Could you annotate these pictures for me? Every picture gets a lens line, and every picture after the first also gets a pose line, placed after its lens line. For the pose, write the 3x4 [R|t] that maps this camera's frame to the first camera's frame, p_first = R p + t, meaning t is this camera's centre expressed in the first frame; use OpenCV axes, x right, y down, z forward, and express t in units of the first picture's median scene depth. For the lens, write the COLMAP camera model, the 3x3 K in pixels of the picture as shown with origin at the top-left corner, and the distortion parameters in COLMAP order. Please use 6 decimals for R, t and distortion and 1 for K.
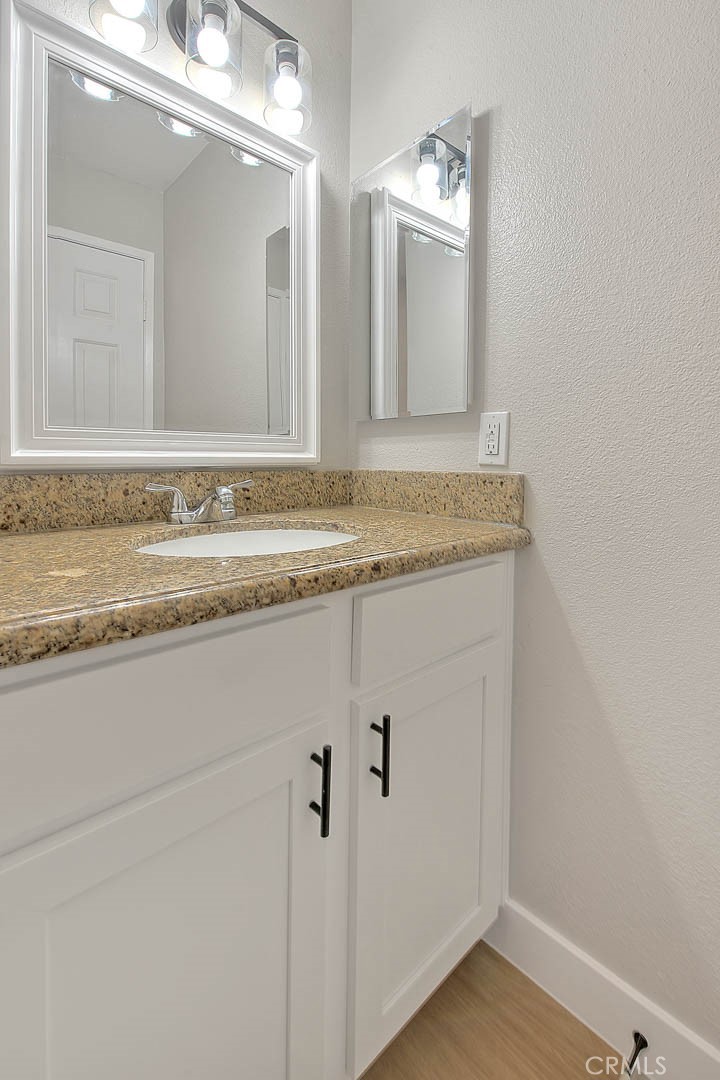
lens RADIAL K [[473.1, 0, 360.8], [0, 473.1, 463.3], [0, 0, 1]] dist [-0.000661, -0.000240]
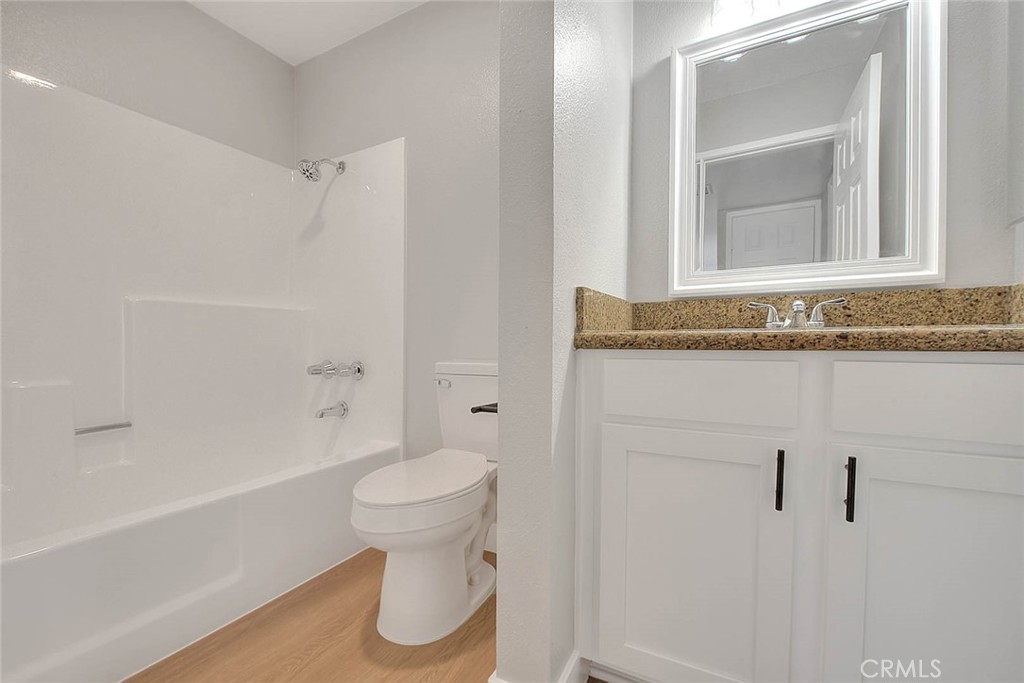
lens RADIAL K [[421.7, 0, 494.6], [0, 421.7, 339.2], [0, 0, 1]] dist [-0.001896, -0.000647]
pose [[0.288011, 0.004519, -0.957616, 0.506610], [-0.013269, 0.999912, 0.000728, 0.143508], [0.957535, 0.012497, 0.288046, -0.133559]]
